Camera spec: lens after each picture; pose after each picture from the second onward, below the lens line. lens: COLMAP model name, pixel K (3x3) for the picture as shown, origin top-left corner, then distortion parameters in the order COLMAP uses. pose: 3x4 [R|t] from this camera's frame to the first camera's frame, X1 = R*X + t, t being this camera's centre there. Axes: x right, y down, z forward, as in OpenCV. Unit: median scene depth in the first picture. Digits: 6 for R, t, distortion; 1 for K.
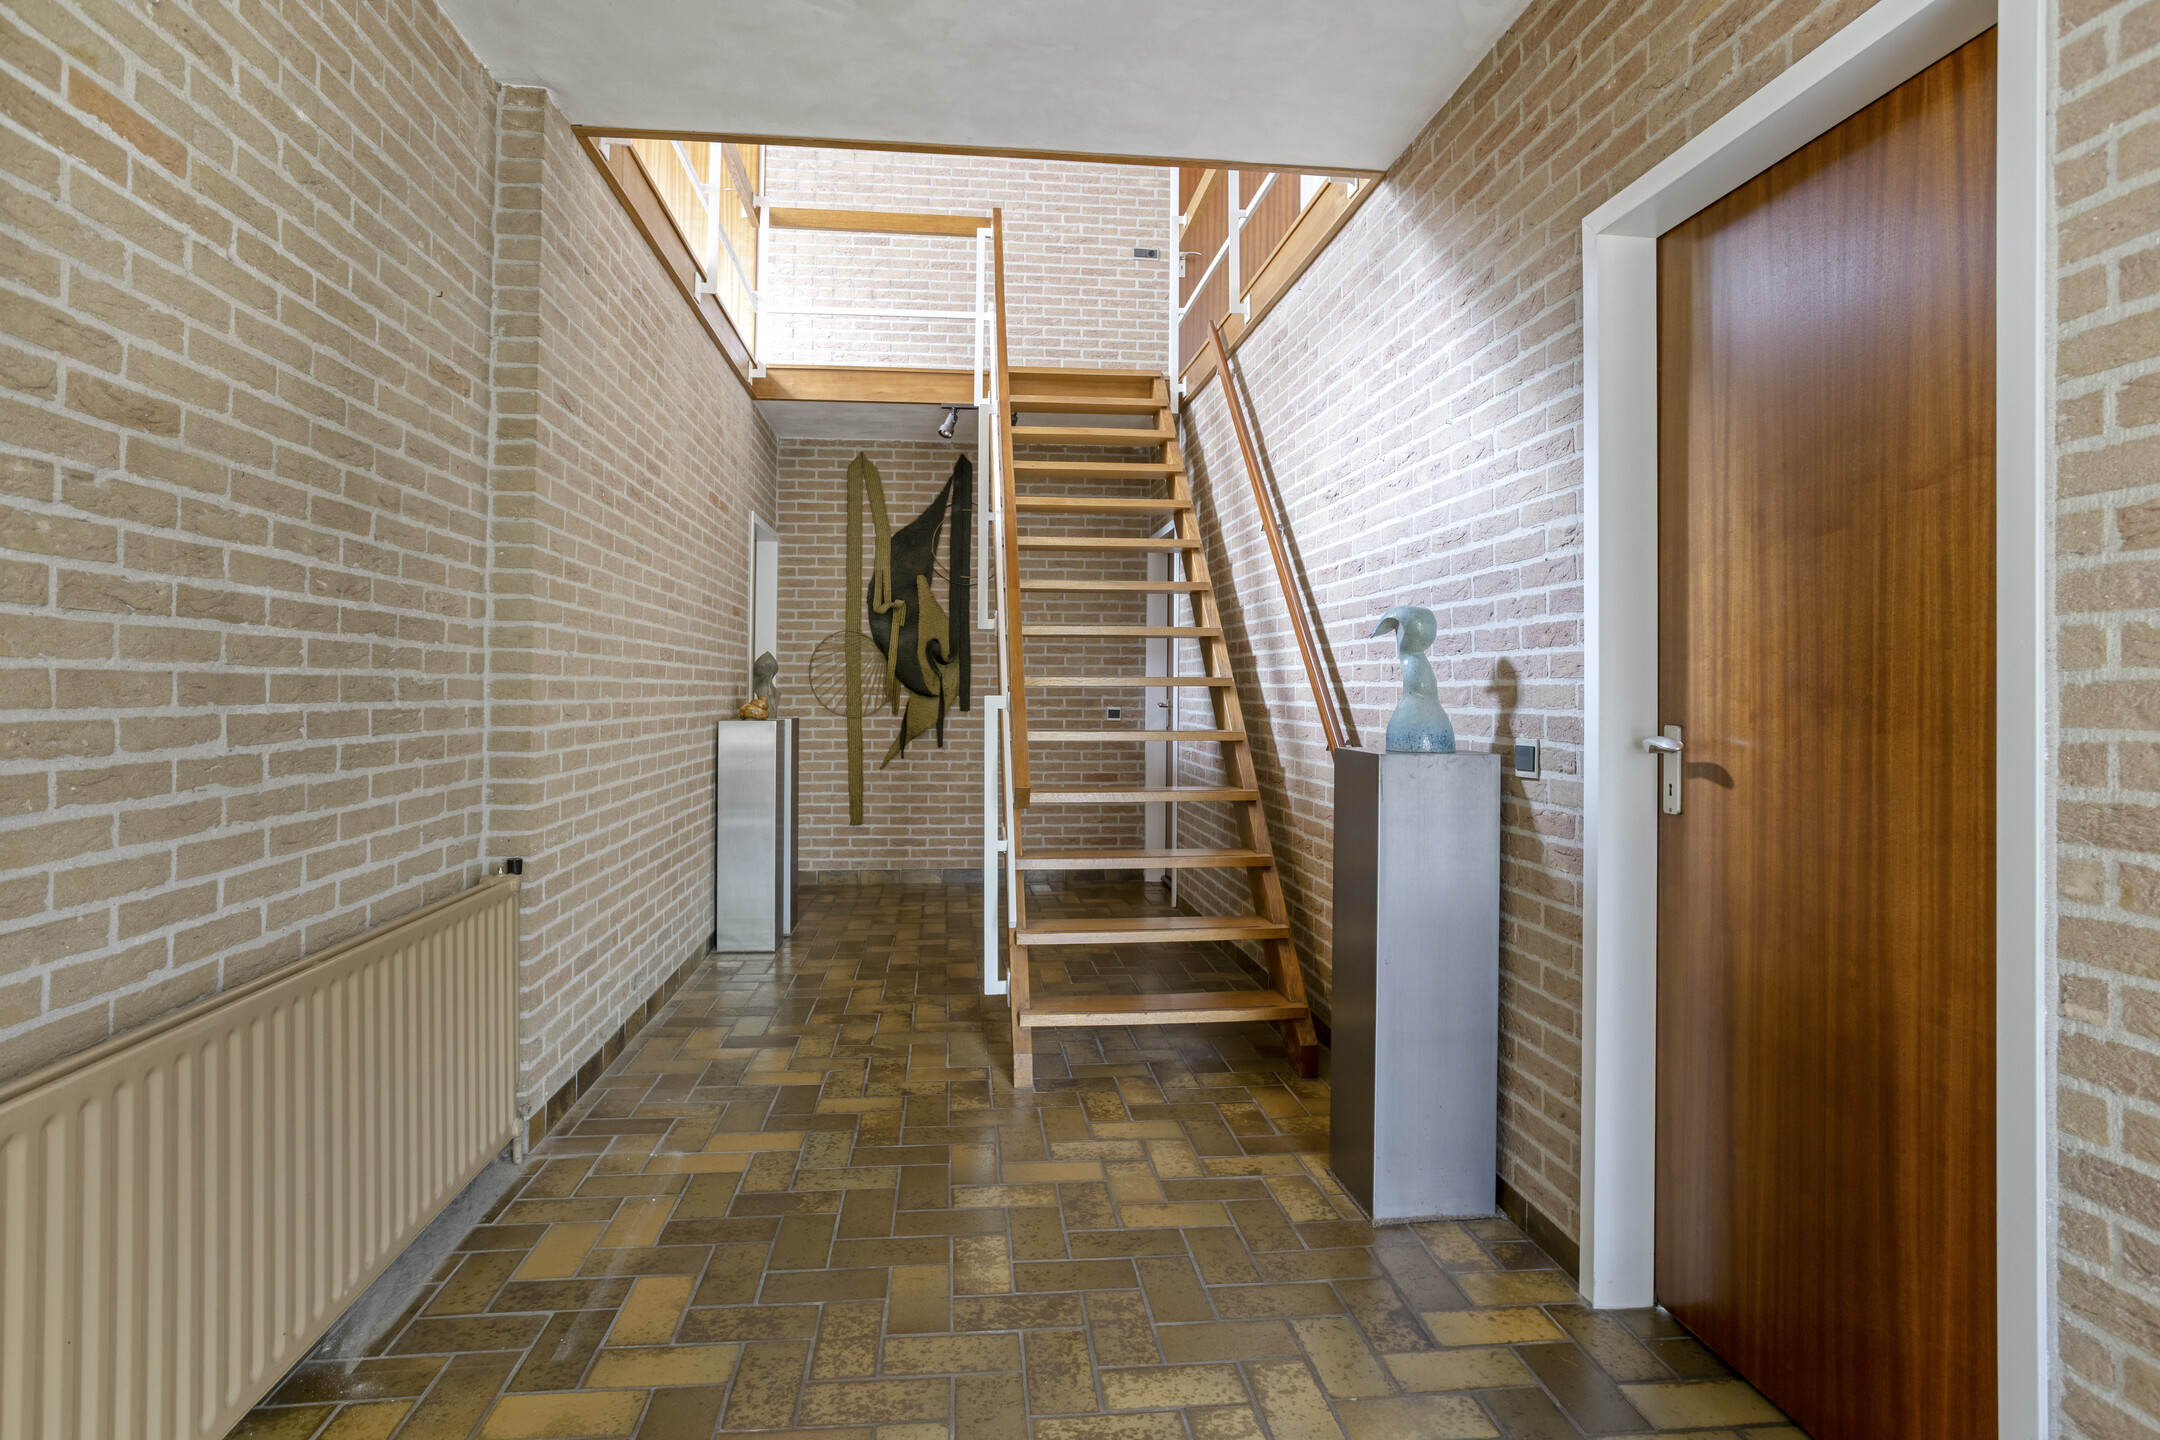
lens RADIAL K [[1177.1, 0, 1080.4], [0, 1177.1, 679.8], [0, 0, 1]] dist [-0.035074, 0.000046]
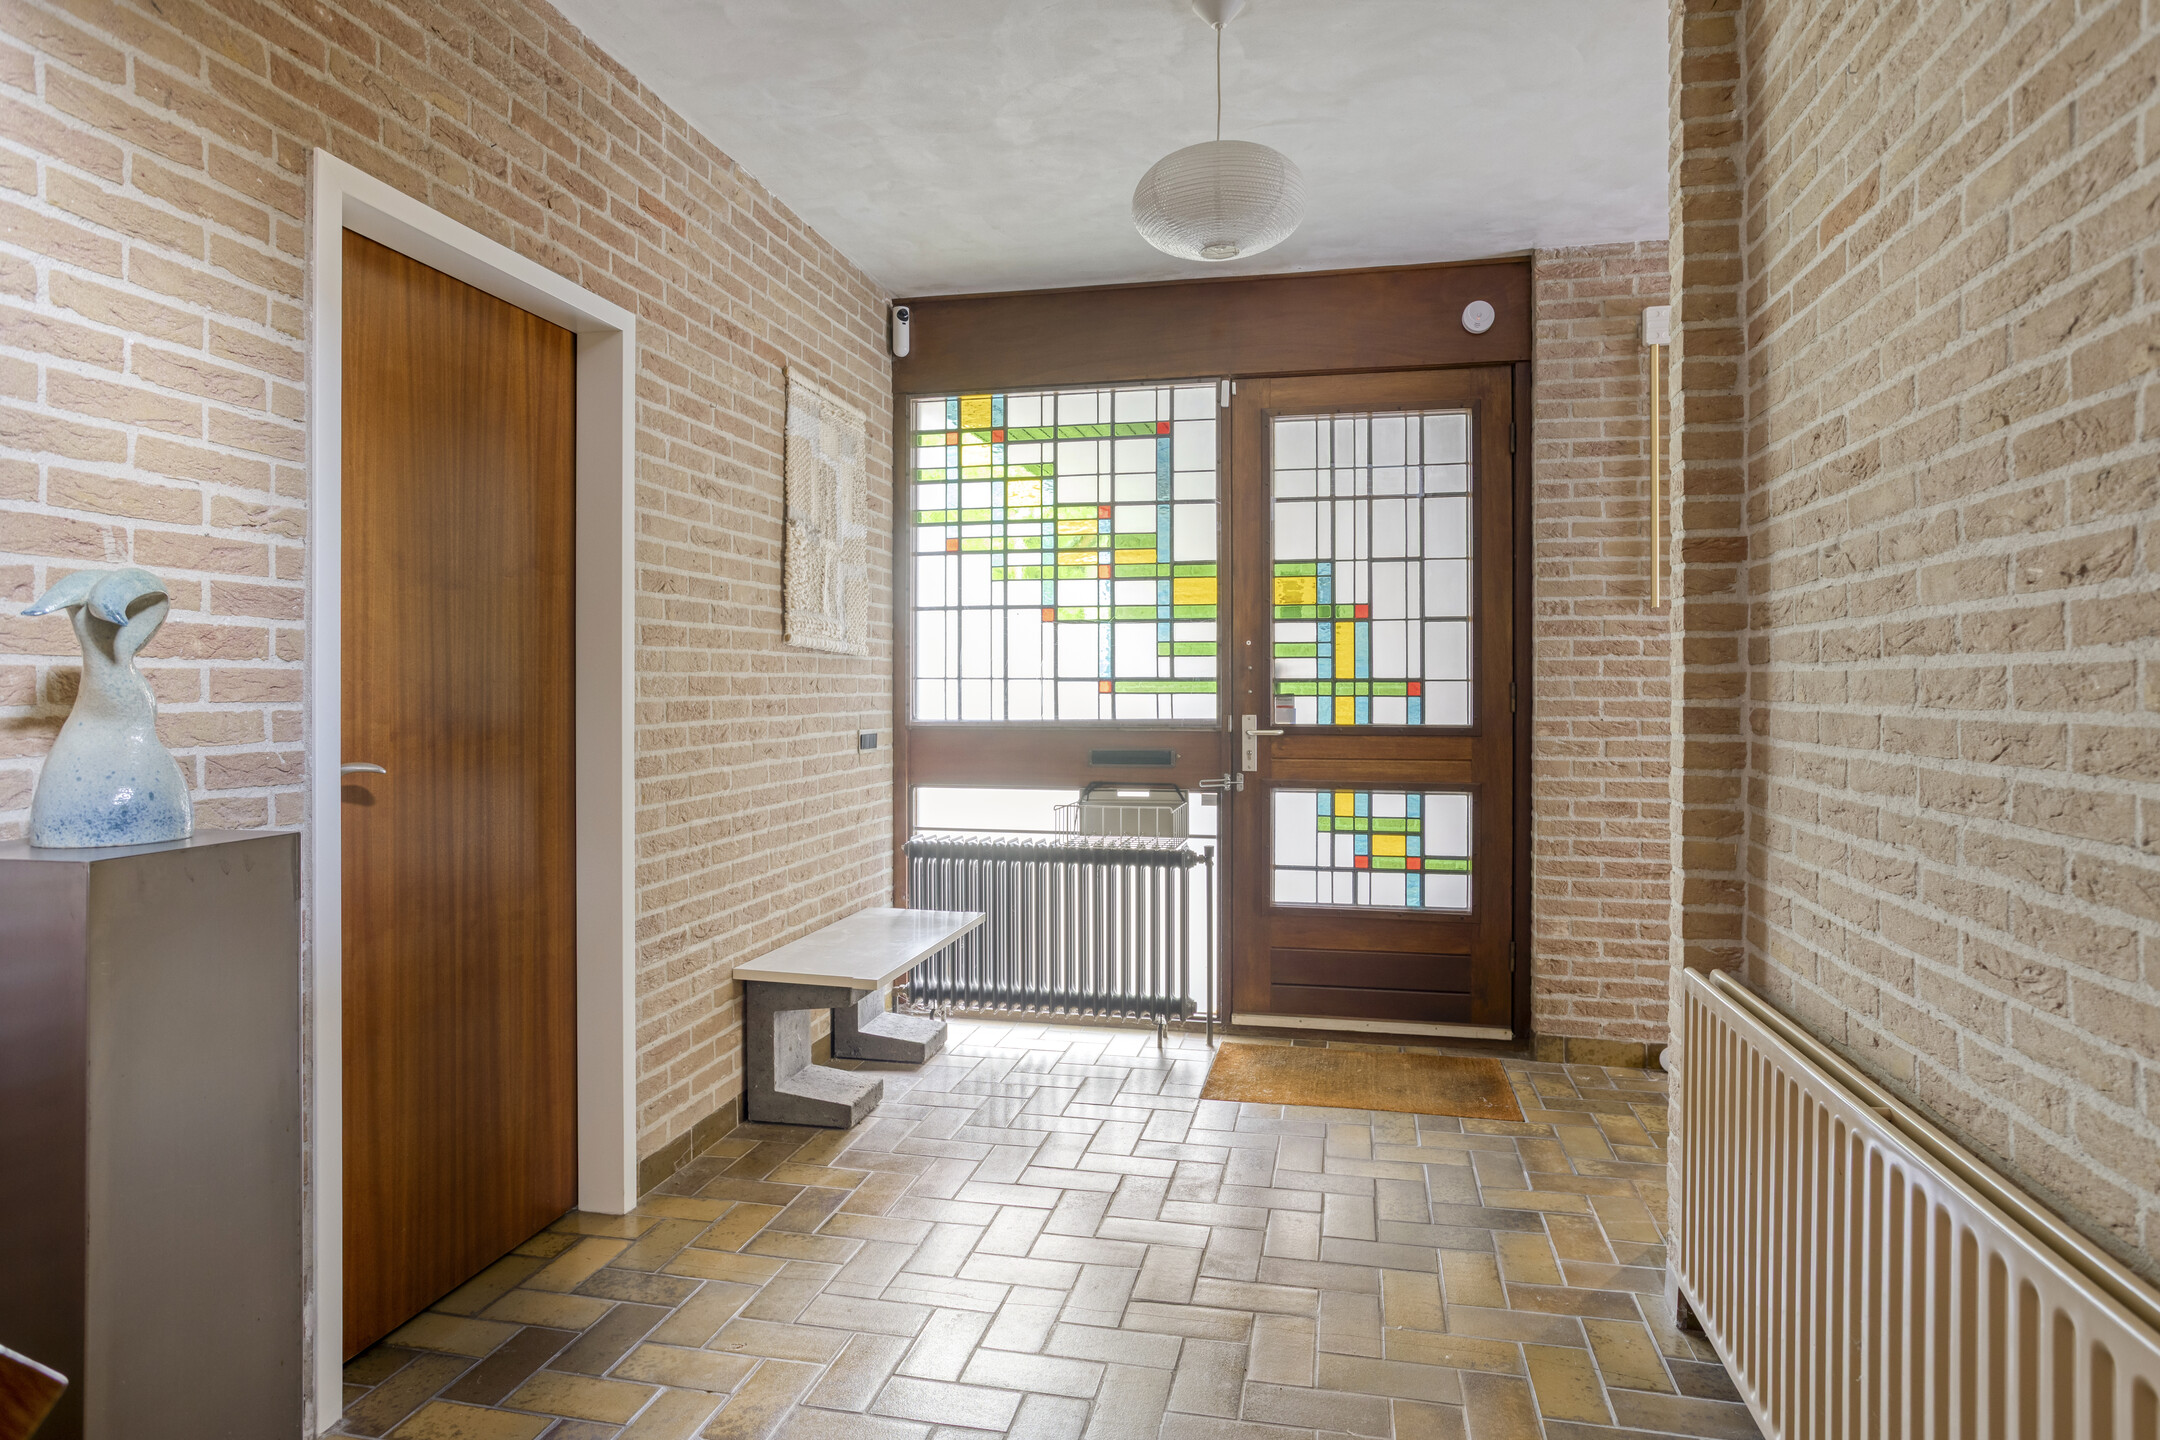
lens RADIAL K [[1271.3, 0, 1074.5], [0, 1271.3, 707.3], [0, 0, 1]] dist [-0.046499, 0.041576]
pose [[-0.950133, -0.013267, 0.311563, -0.405761], [-0.011024, 0.999899, 0.008960, -0.013198], [-0.311651, 0.005079, -0.950183, 1.877122]]
